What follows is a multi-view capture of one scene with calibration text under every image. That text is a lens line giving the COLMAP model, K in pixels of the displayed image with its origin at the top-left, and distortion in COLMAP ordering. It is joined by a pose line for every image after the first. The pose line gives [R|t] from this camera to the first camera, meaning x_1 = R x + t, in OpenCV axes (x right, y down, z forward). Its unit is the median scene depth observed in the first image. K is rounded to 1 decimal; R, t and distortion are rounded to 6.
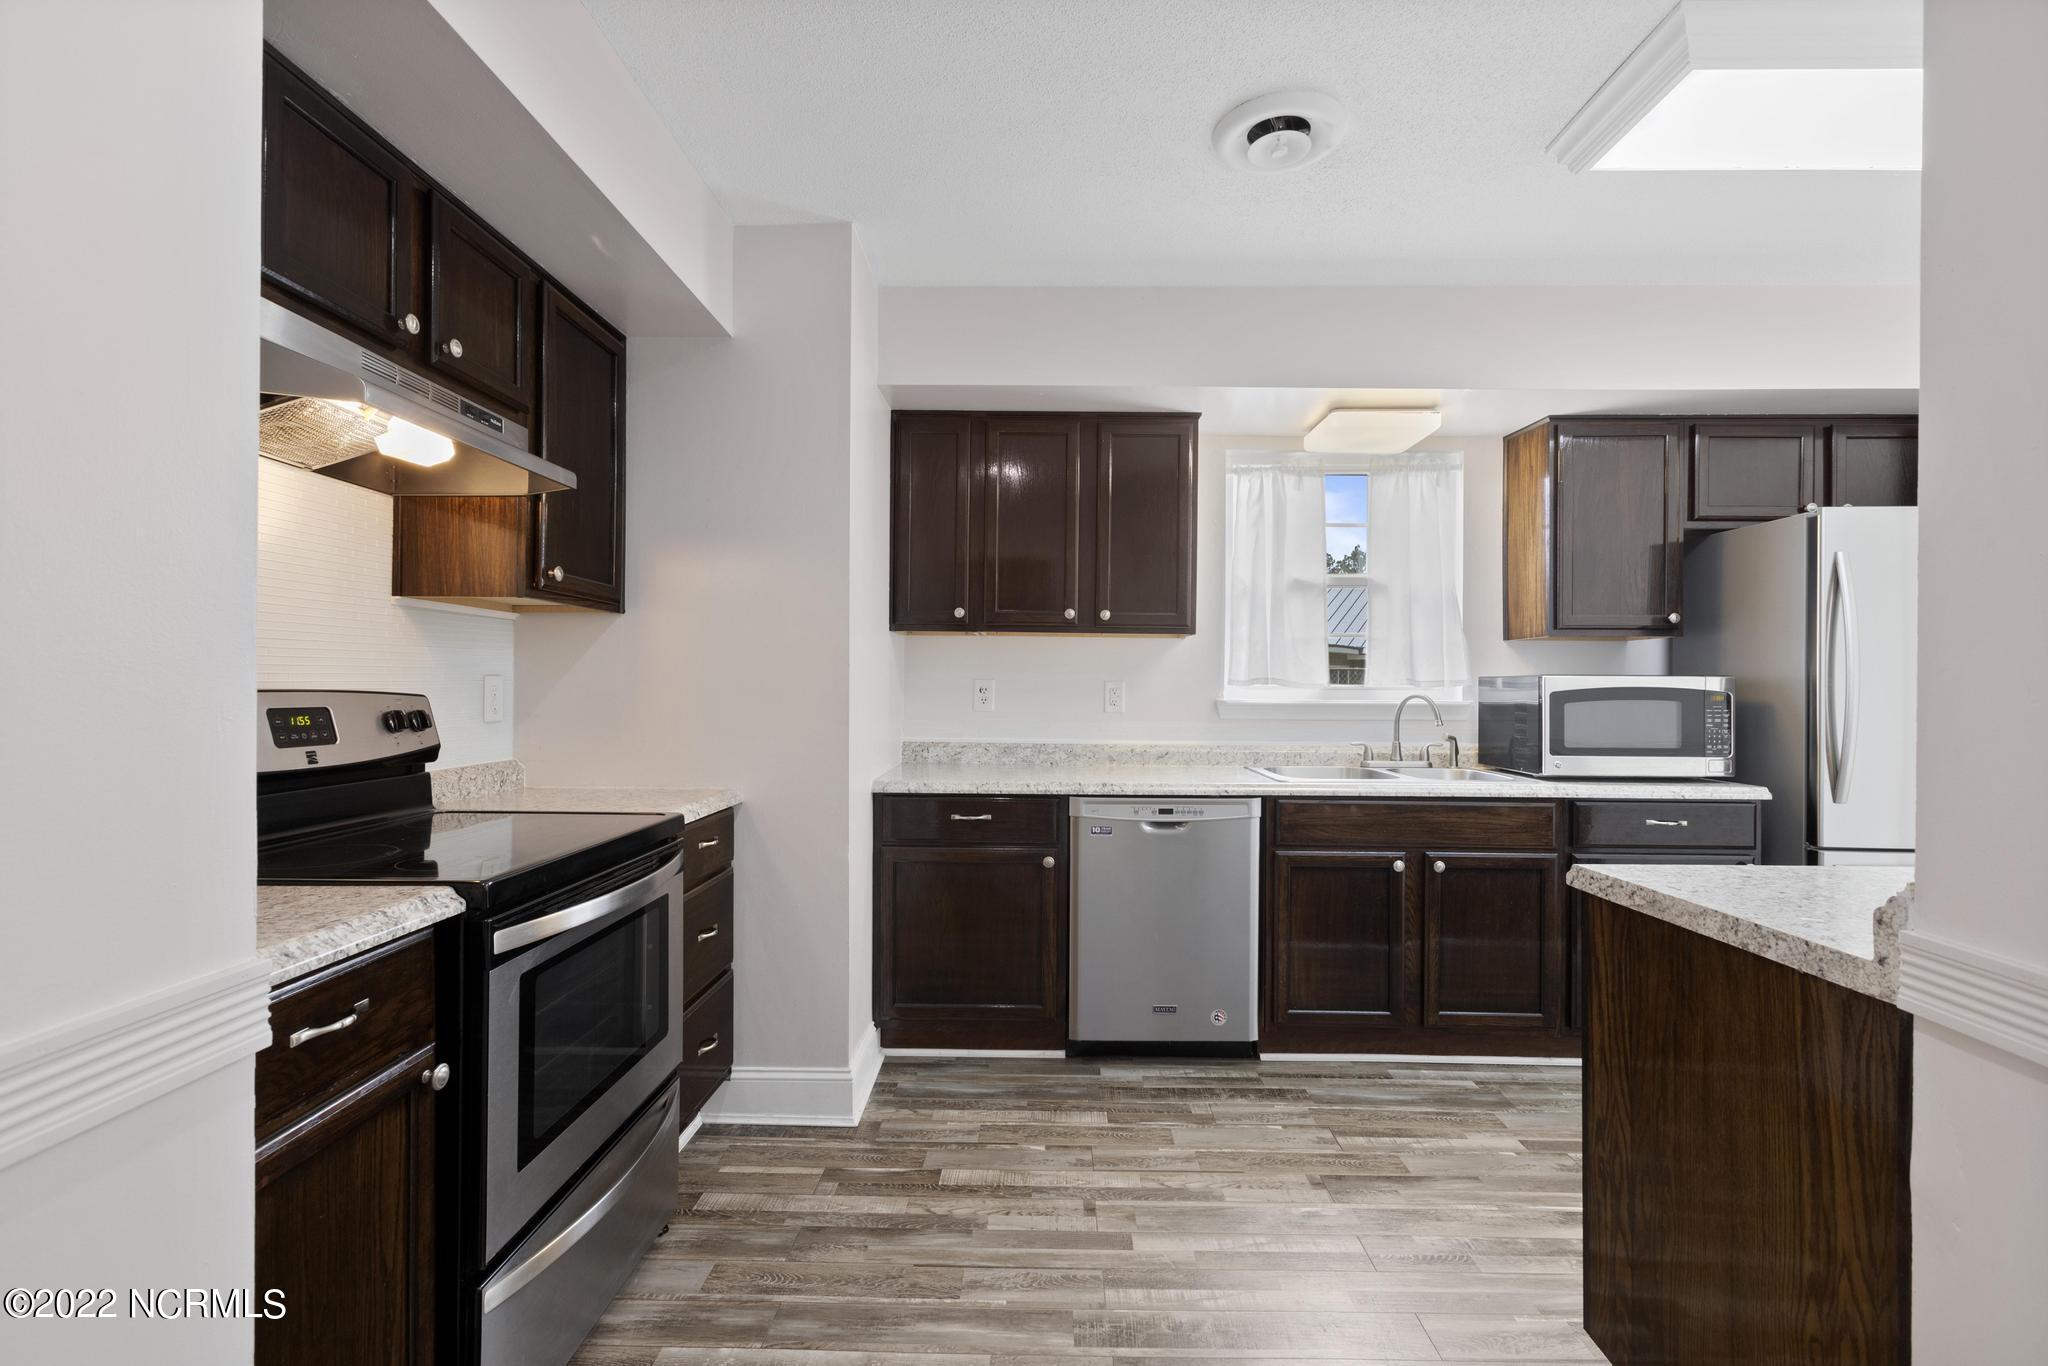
lens RADIAL K [[938.9, 0, 1026.7], [0, 938.9, 684.5], [0, 0, 1]] dist [0.012084, 0.000203]
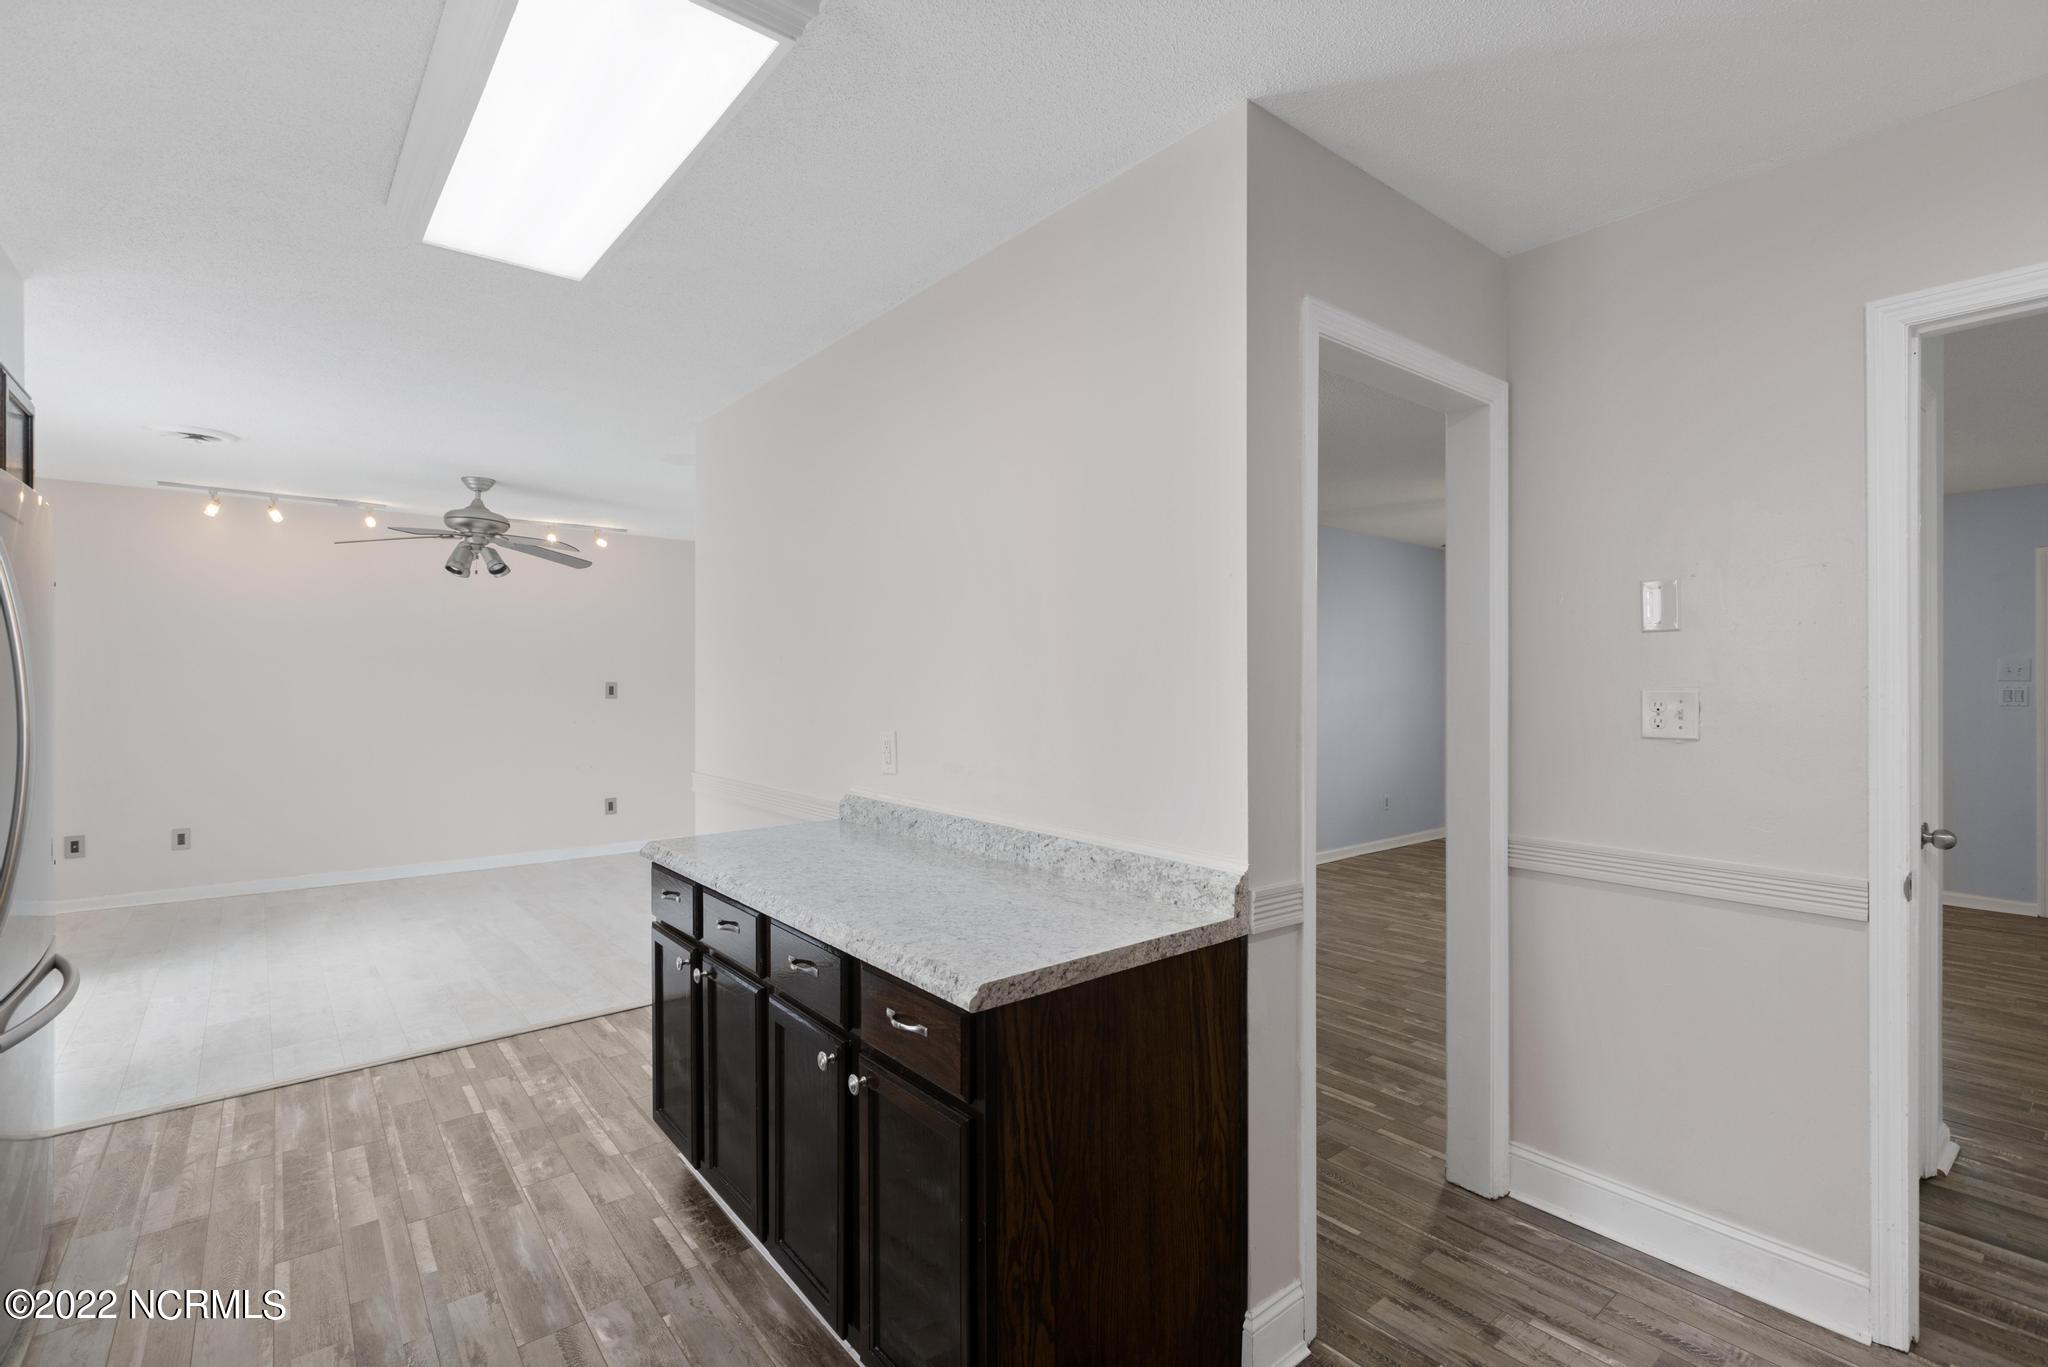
lens RADIAL K [[938.9, 0, 1026.7], [0, 938.9, 685.0], [0, 0, 1]] dist [0.012084, 0.000203]
pose [[-0.647458, -0.012667, 0.761996, -0.065958], [-0.003461, 0.999900, 0.013681, -0.062495], [-0.762094, 0.006221, -0.647437, 0.968851]]
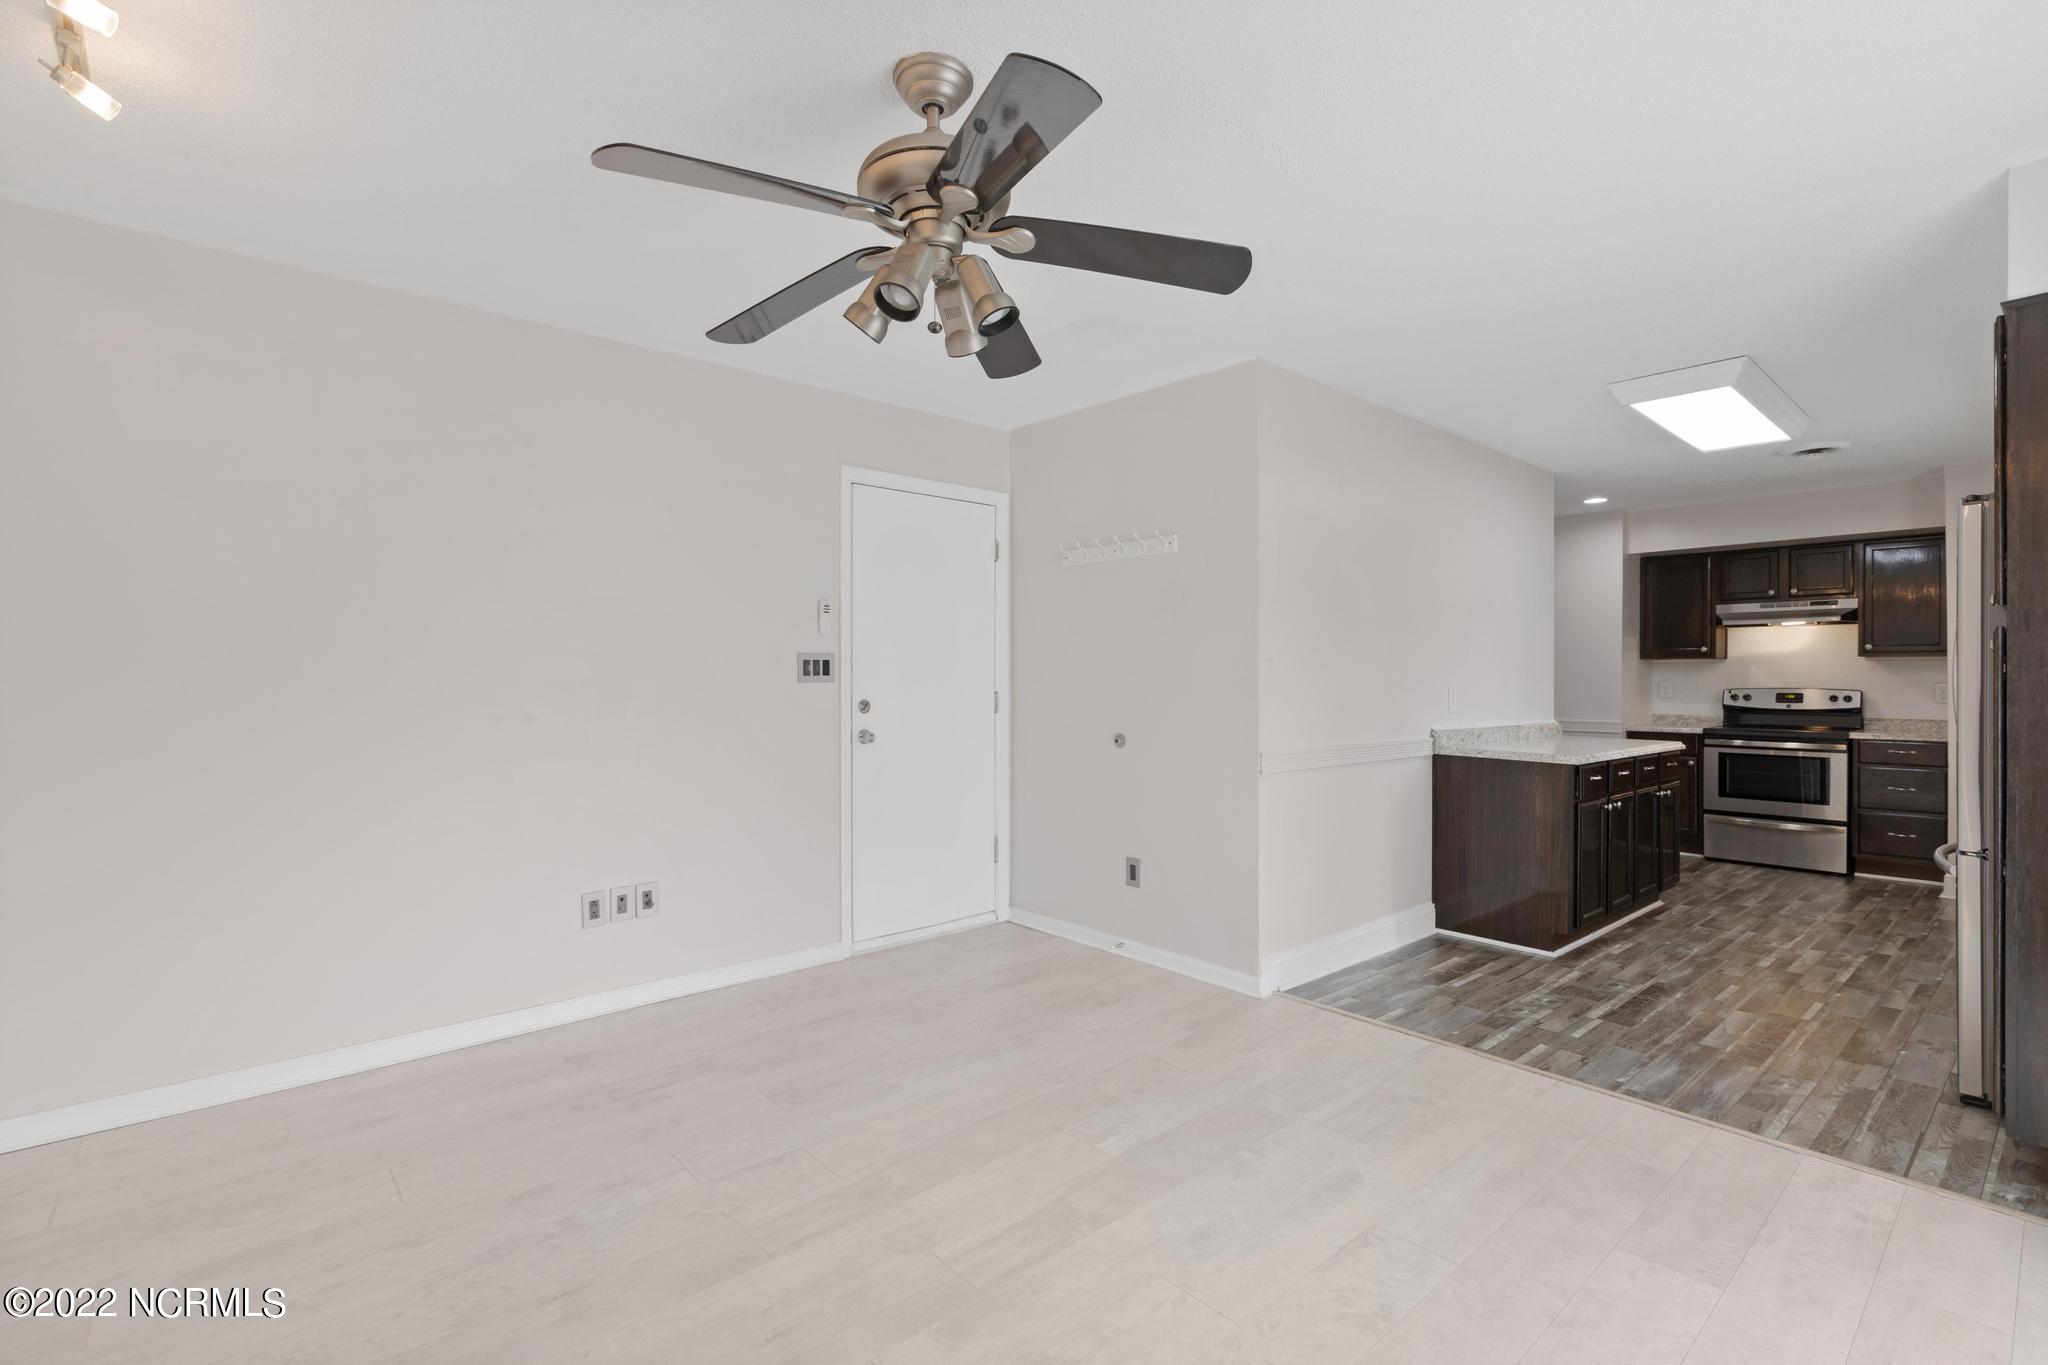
lens RADIAL K [[931.4, 0, 1030.5], [0, 931.4, 680.3], [0, 0, 1]] dist [0.001630, 0.000269]
pose [[-0.736287, -0.009460, -0.676603, 2.711280], [-0.007567, 0.999955, -0.005746, 0.013490], [0.676627, 0.000889, -0.736325, 1.157118]]
